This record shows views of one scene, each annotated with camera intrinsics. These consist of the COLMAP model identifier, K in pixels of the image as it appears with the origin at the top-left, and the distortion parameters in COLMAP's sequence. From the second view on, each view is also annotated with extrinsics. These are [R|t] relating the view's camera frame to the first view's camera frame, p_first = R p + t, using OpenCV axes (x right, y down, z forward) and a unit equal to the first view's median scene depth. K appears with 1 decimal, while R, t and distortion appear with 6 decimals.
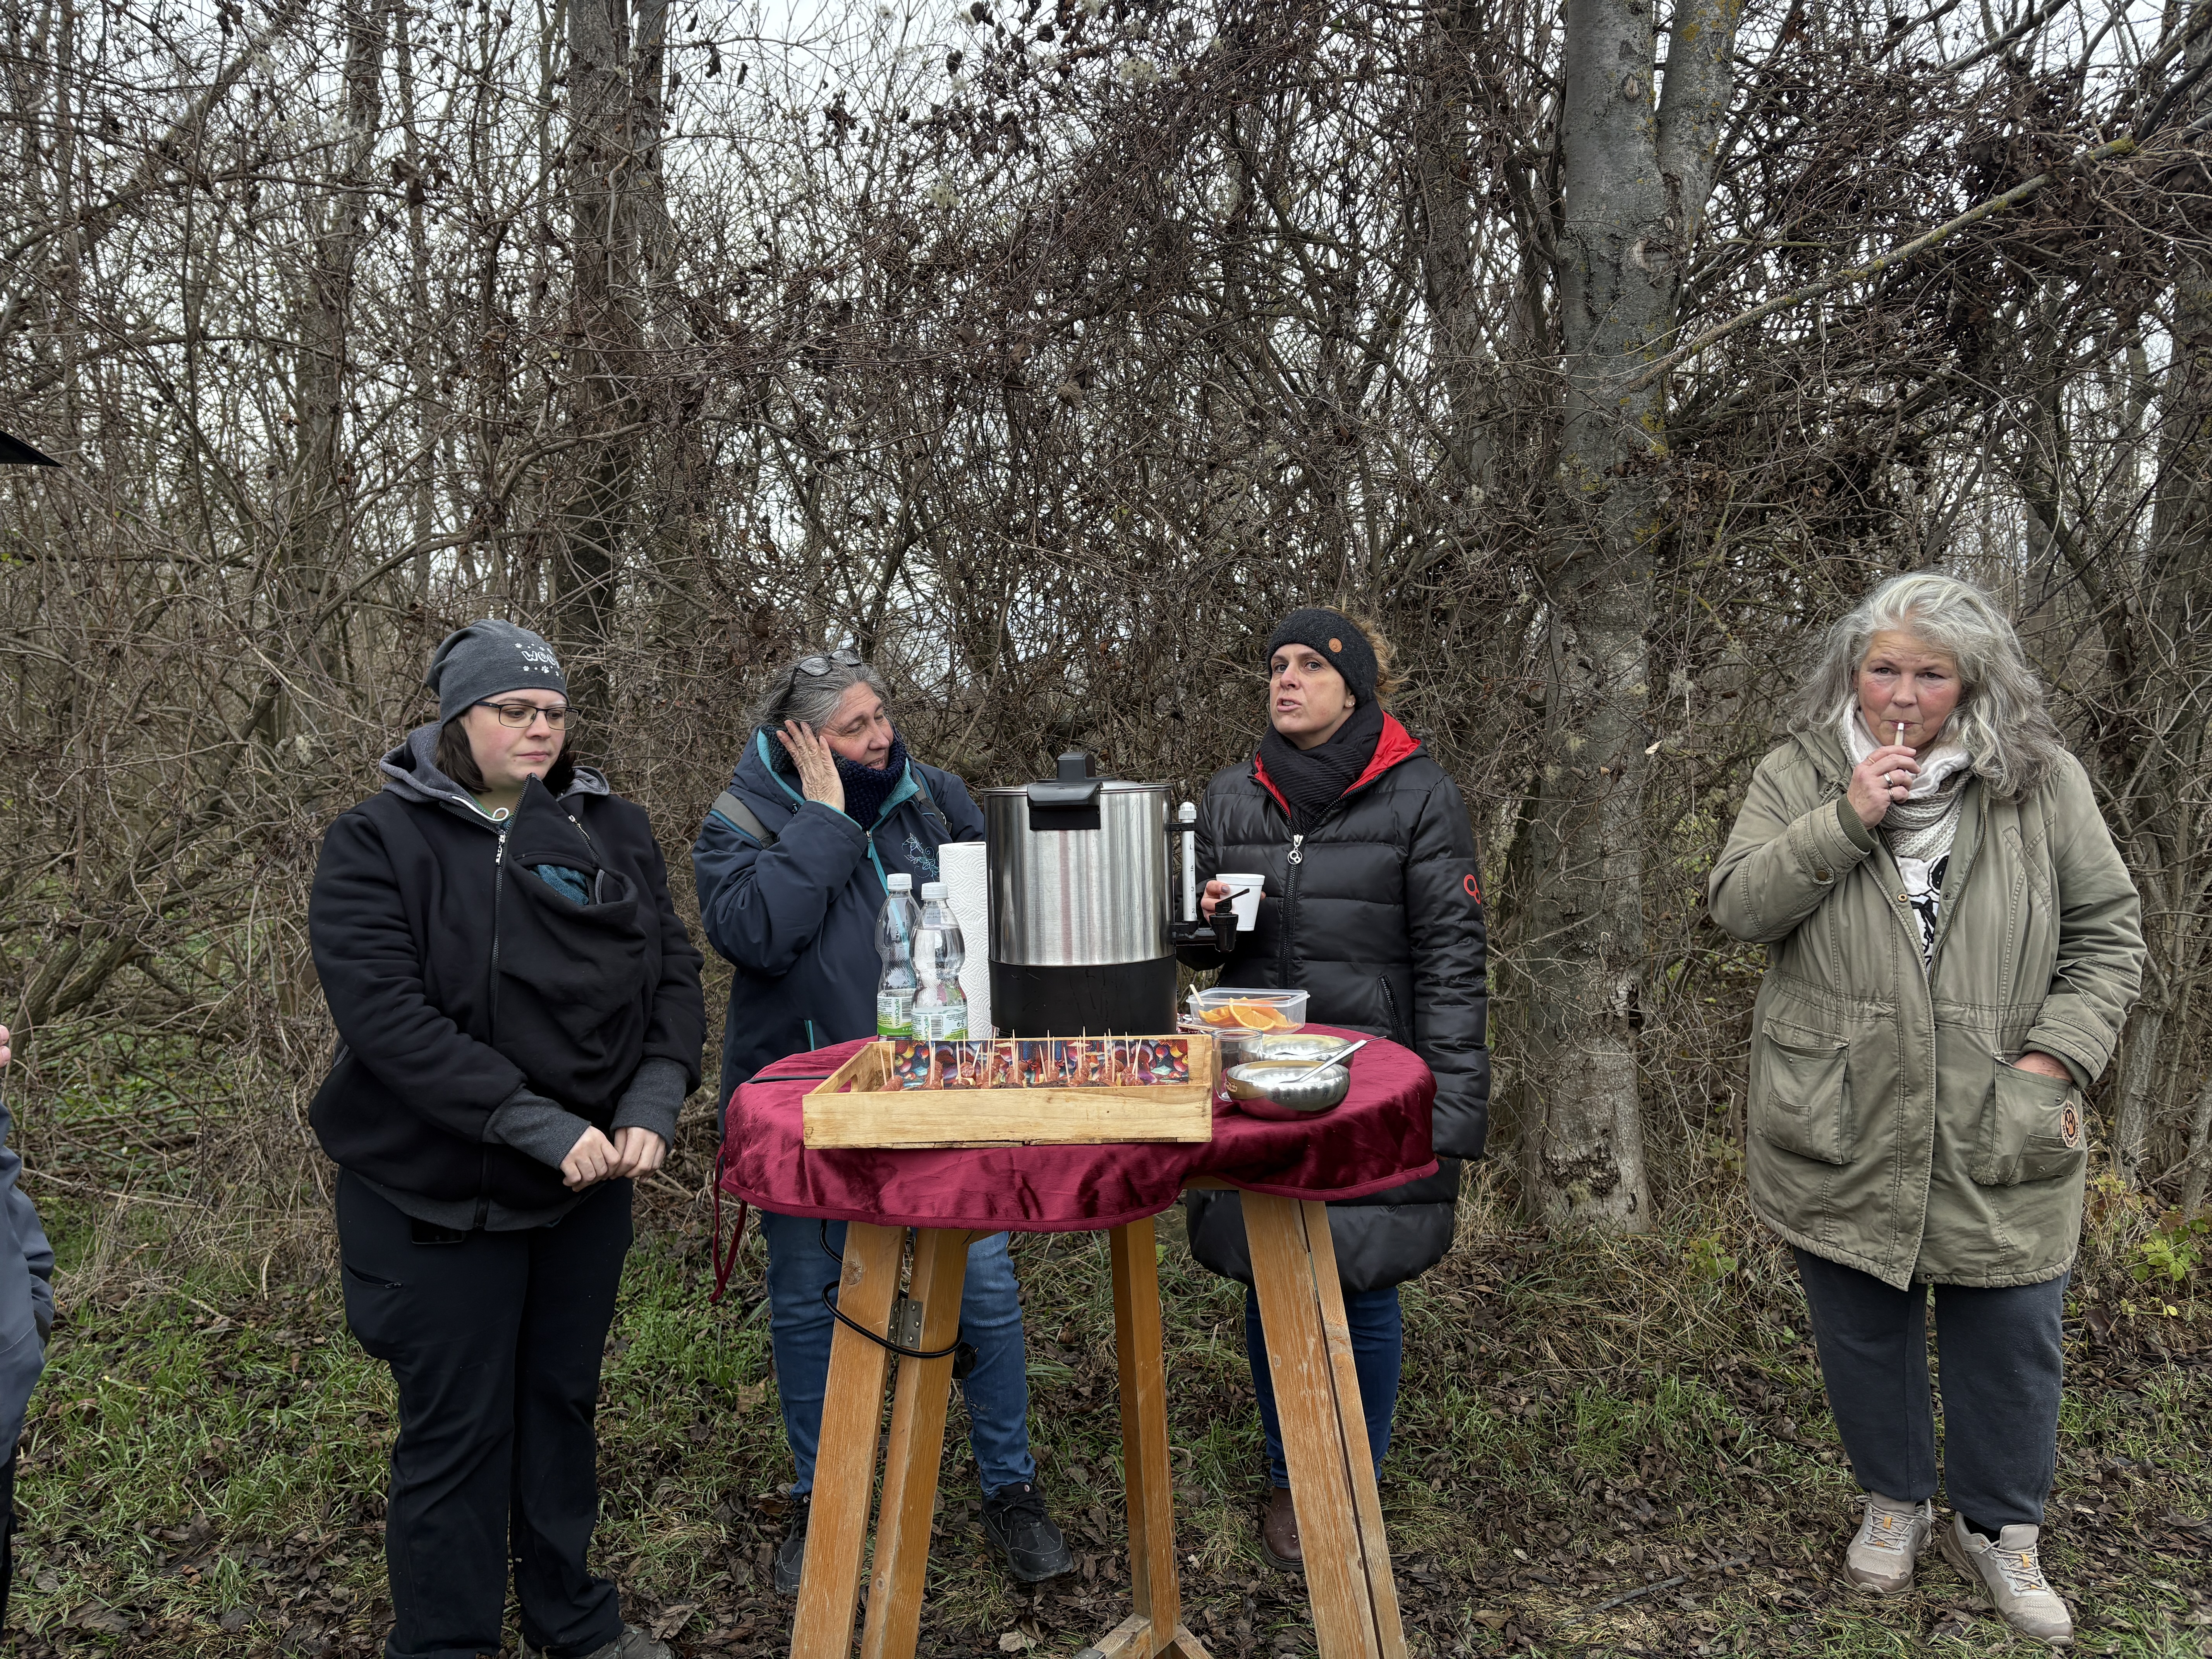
lens RADIAL K [[1641.8, 0, 1107.3], [0, 1641.8, 832.4], [0, 0, 1]] dist [0.097963, -0.062832]
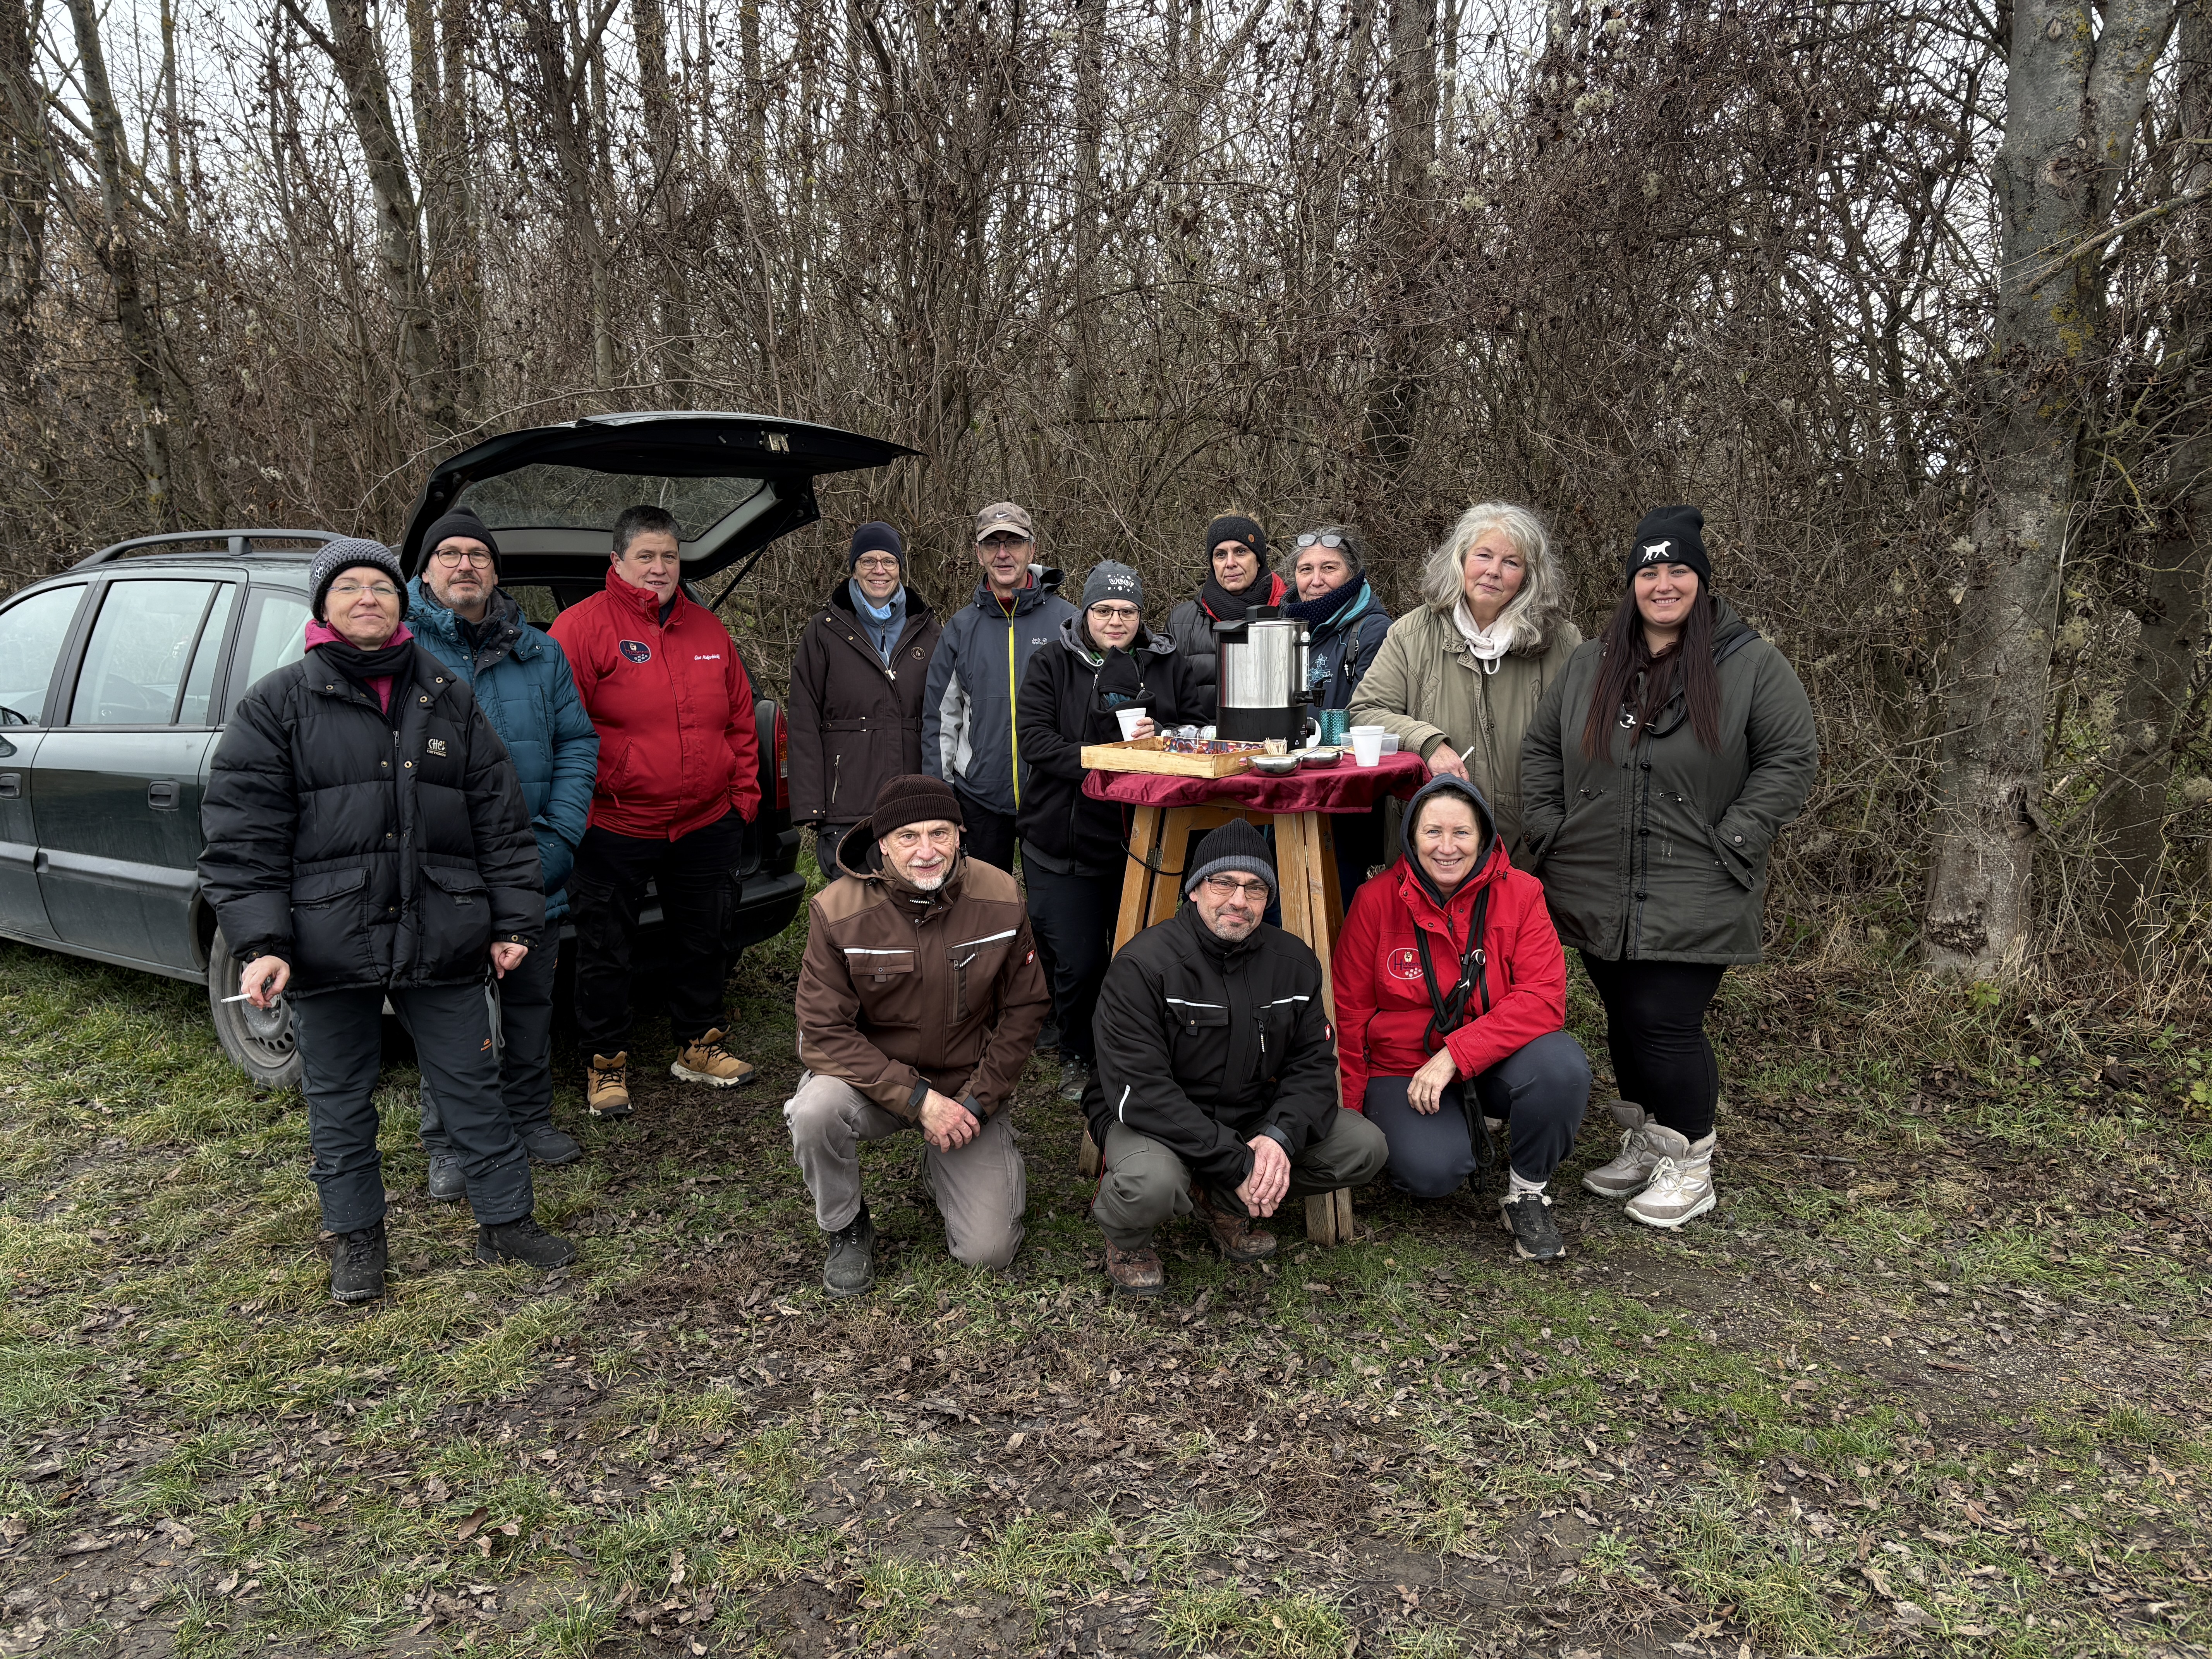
lens RADIAL K [[1641.8, 0, 1104.6], [0, 1641.8, 826.4], [0, 0, 1]] dist [0.097963, -0.062832]
pose [[0.764160, 0.021141, -0.644681, 1.026965], [0.002208, 0.999371, 0.035389, 0.130778], [0.645023, -0.028466, 0.763632, -0.637722]]
